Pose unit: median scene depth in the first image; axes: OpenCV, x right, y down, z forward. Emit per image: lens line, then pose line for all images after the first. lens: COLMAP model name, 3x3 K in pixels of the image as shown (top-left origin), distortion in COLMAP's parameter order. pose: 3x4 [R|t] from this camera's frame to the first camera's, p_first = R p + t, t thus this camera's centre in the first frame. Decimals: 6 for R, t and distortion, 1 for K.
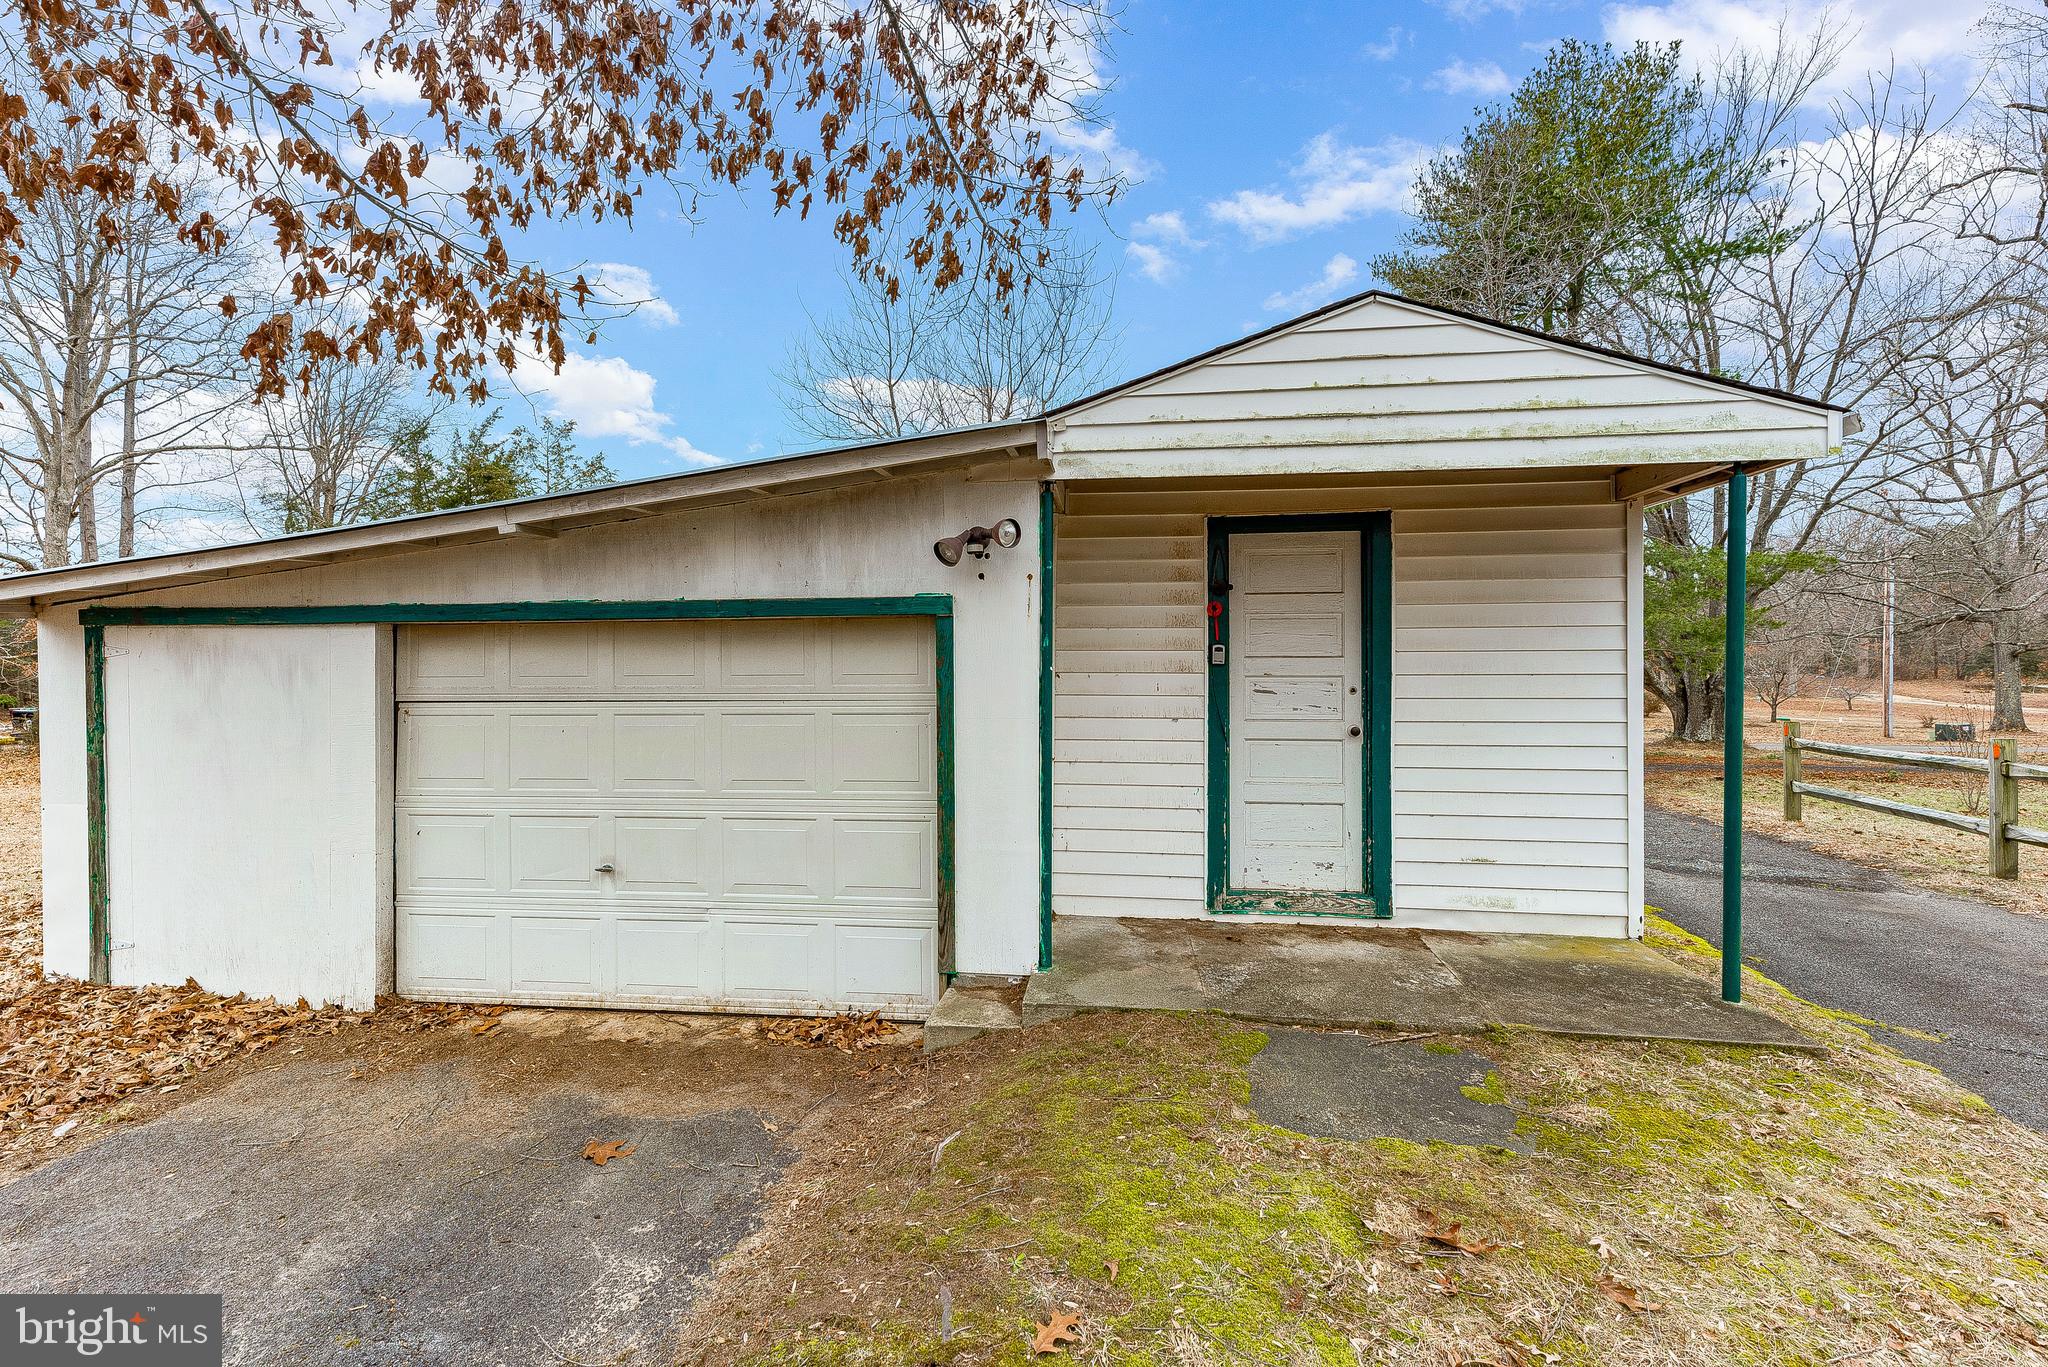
lens RADIAL K [[829.5, 0, 1024.3], [0, 829.5, 677.3], [0, 0, 1]] dist [0.018725, -0.002483]
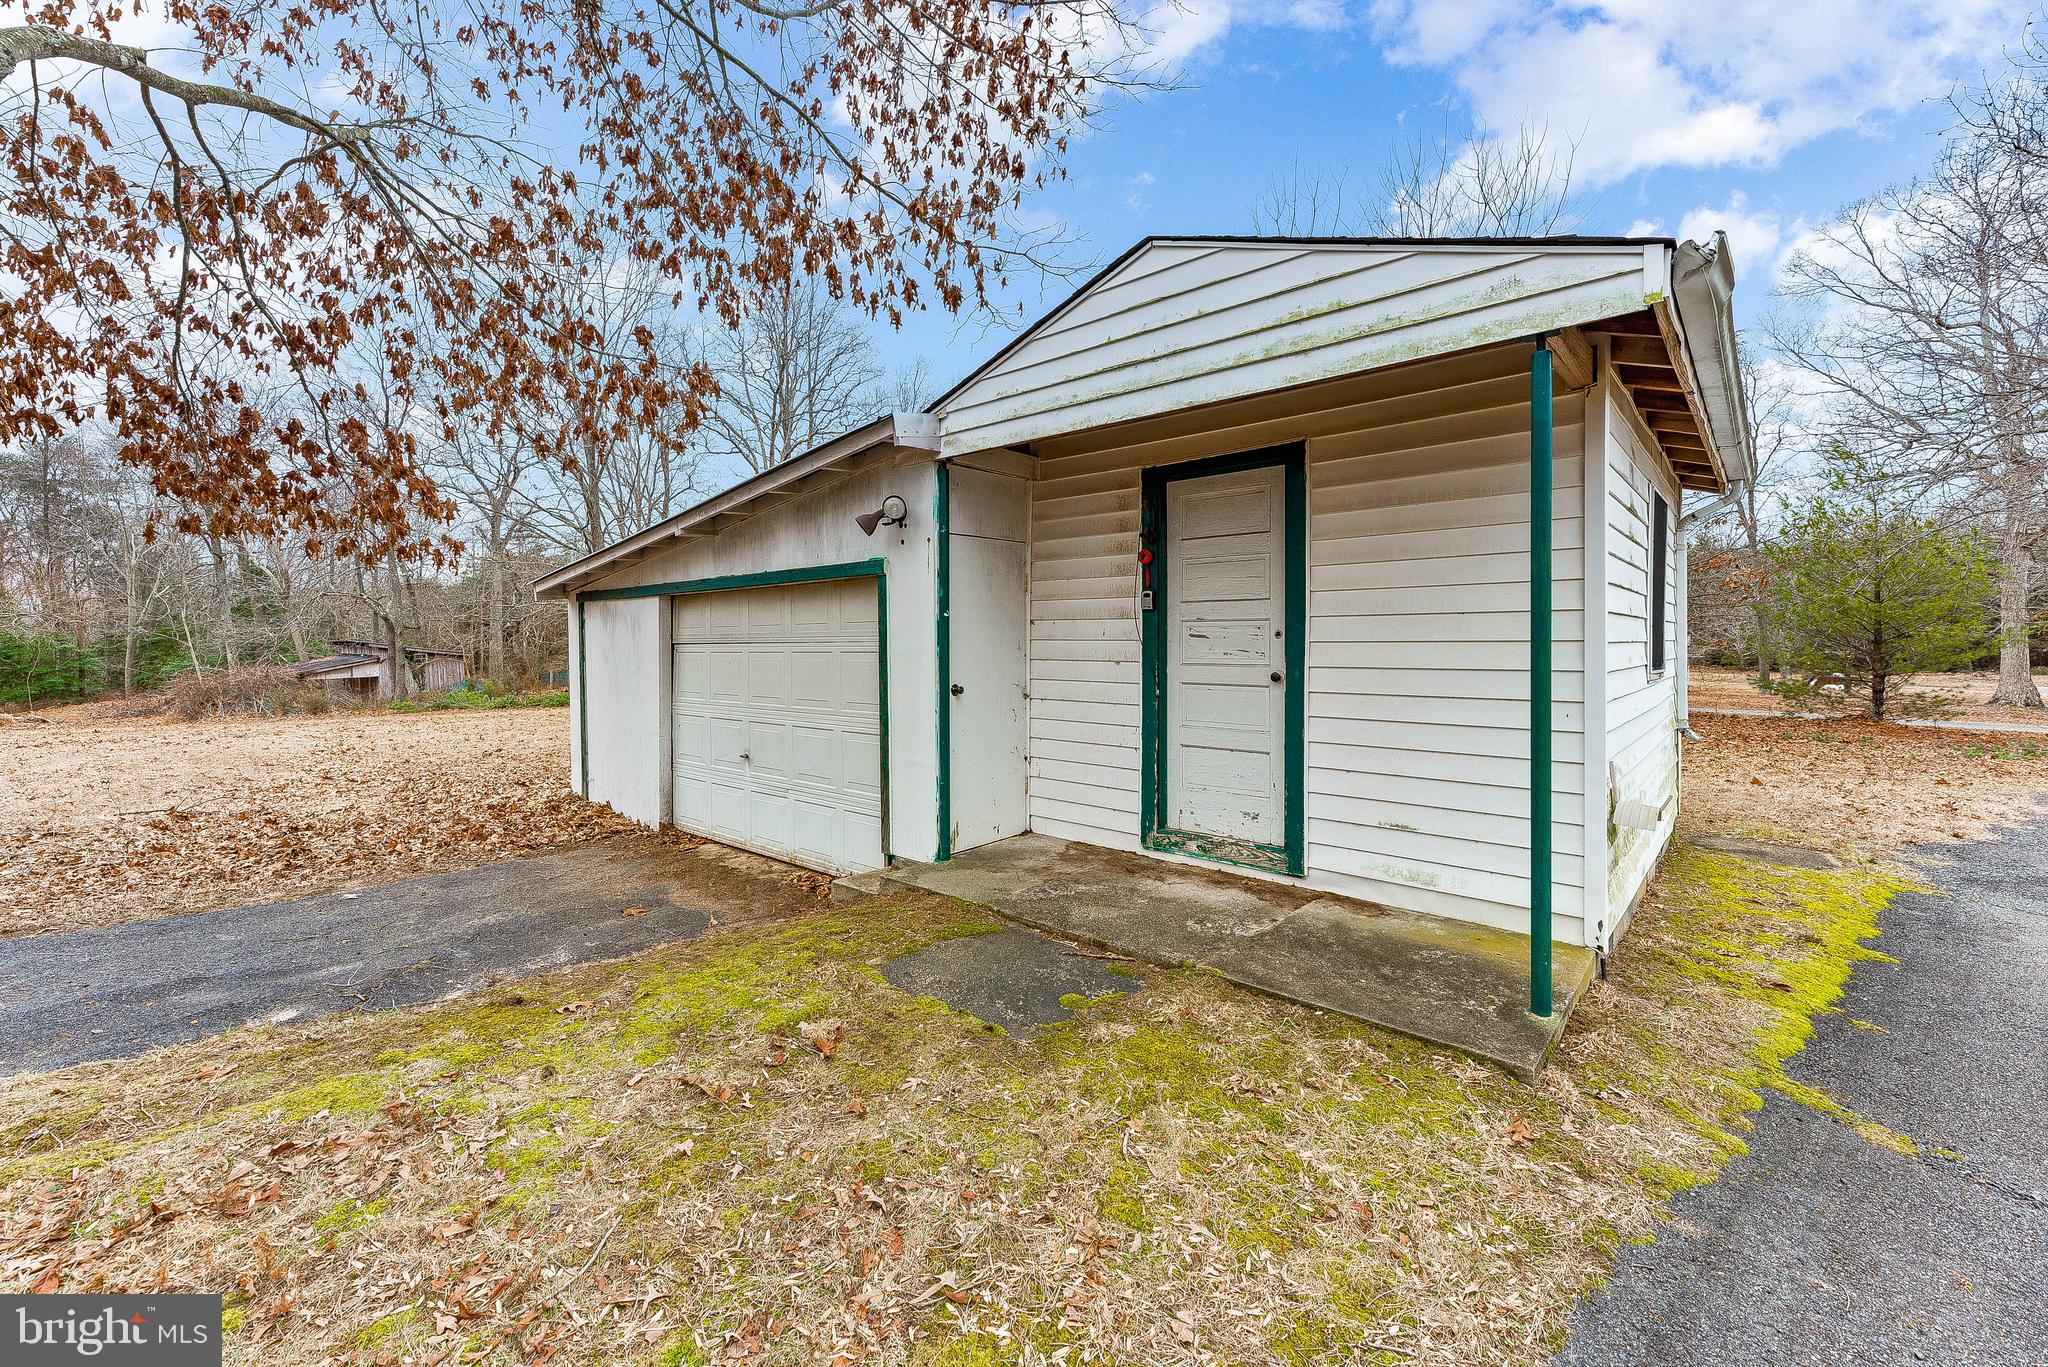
lens RADIAL K [[829.5, 0, 1041.7], [0, 829.5, 650.0], [0, 0, 1]] dist [0.018725, -0.002483]
pose [[0.828786, 0.005141, -0.559542, 0.724214], [-0.001894, 0.999978, 0.006383, 0.029151], [0.559562, -0.004231, 0.828778, 0.066034]]
